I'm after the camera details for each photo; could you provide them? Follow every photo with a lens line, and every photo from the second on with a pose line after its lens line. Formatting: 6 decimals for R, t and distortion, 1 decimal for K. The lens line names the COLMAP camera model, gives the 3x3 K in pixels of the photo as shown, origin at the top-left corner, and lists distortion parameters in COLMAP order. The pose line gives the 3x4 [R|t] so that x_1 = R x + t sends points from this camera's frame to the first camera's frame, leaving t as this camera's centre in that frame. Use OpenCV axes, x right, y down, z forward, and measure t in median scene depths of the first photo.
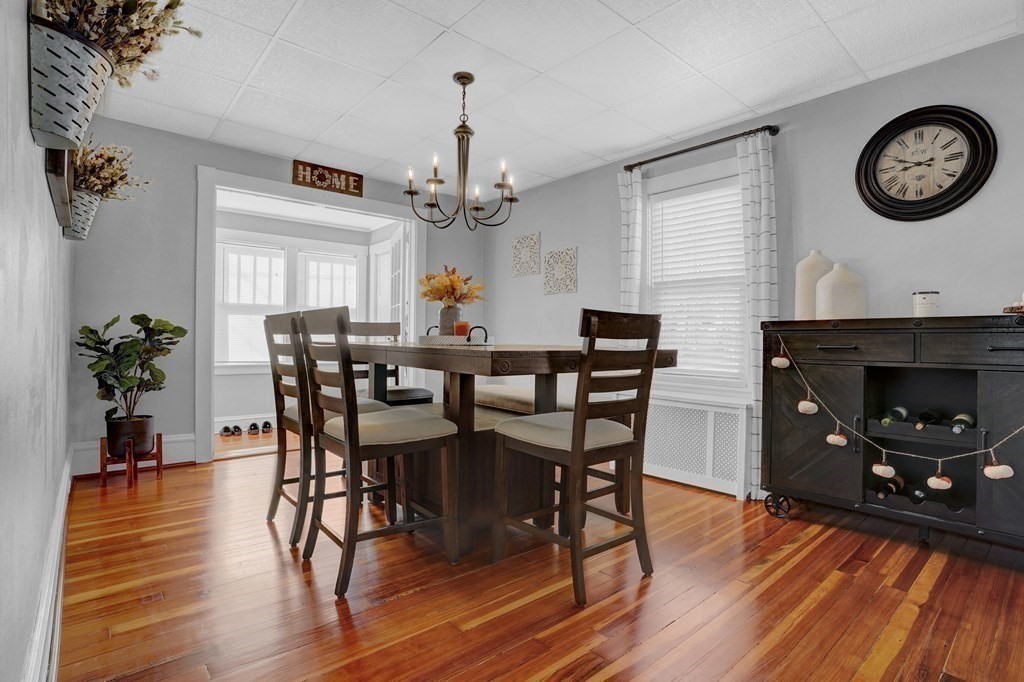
lens RADIAL K [[523.0, 0, 512.0], [0, 523.0, 341.0], [0, 0, 1]] dist [-0.067301, 0.037304]
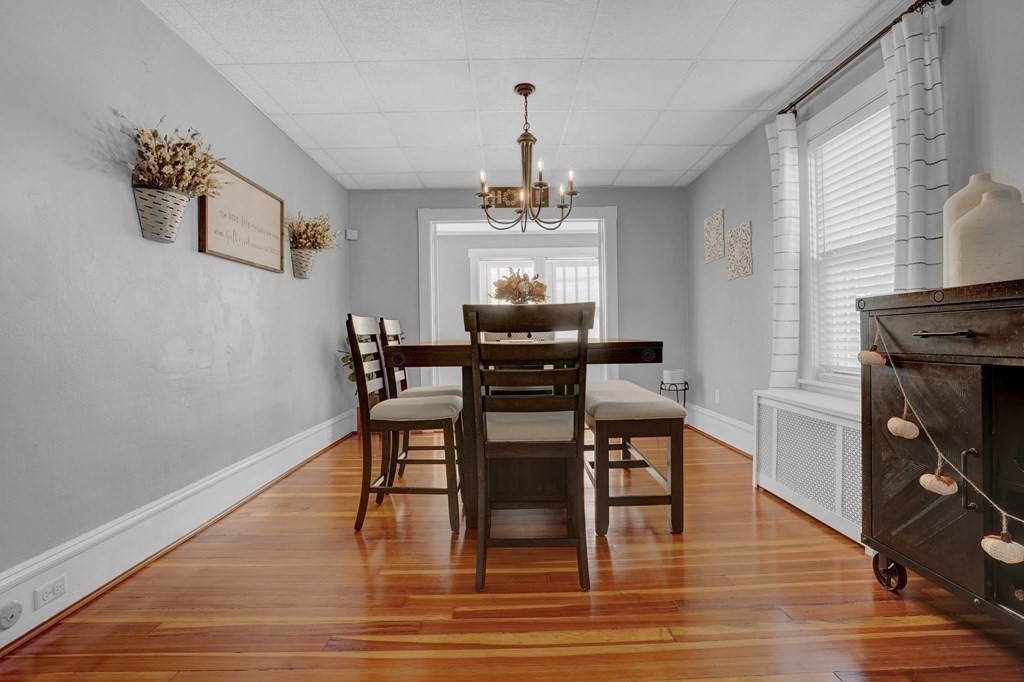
lens RADIAL K [[523.0, 0, 512.0], [0, 523.0, 341.0], [0, 0, 1]] dist [-0.067301, 0.037304]
pose [[0.747968, -0.016405, -0.663532, 0.582948], [0.021764, 0.999763, -0.000185, 0.008661], [0.663378, -0.014303, 0.748148, 0.178090]]
